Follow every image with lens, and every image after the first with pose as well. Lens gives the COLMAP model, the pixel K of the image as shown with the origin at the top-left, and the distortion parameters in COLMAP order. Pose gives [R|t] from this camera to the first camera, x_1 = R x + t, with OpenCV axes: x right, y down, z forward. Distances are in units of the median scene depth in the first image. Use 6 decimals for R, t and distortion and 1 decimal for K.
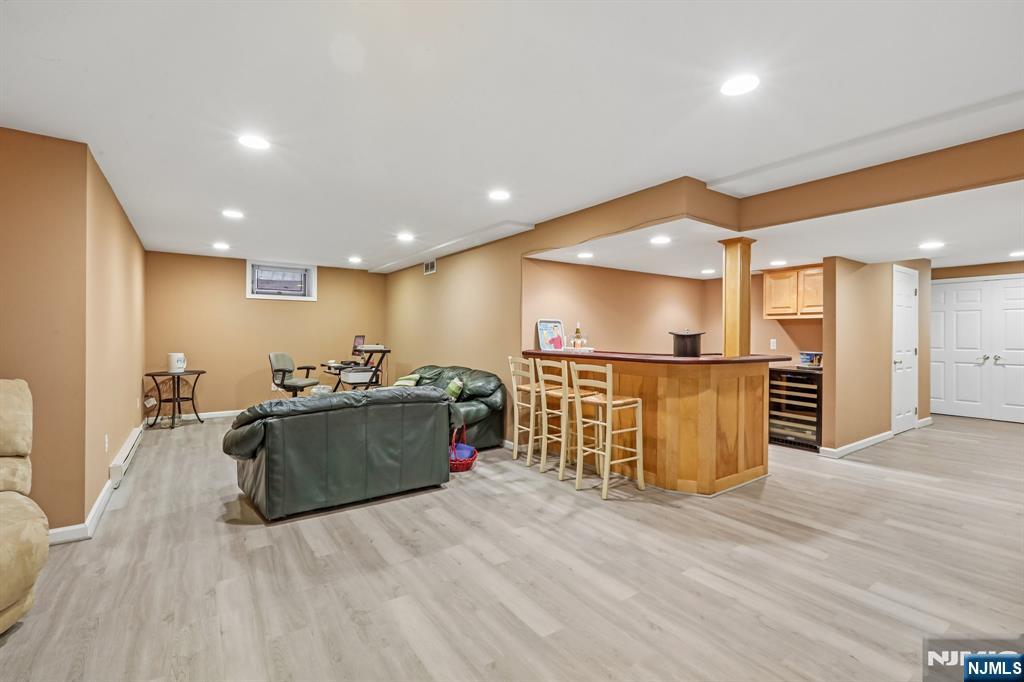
lens RADIAL K [[457.8, 0, 517.0], [0, 457.8, 334.5], [0, 0, 1]] dist [-0.000043, 0.000445]
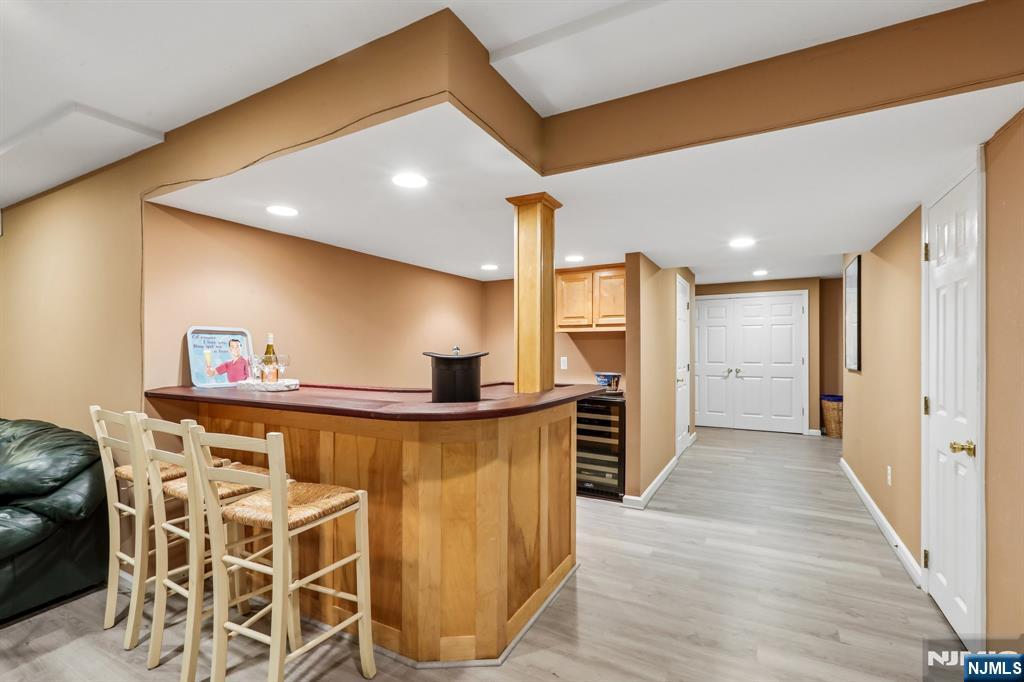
lens RADIAL K [[458.4, 0, 511.8], [0, 458.4, 346.5], [0, 0, 1]] dist [0.000224, 0.000859]
pose [[0.901492, -0.003664, 0.432780, 0.167410], [0.005652, 0.999979, -0.003307, -0.008293], [-0.432759, 0.005427, 0.901493, 0.414338]]
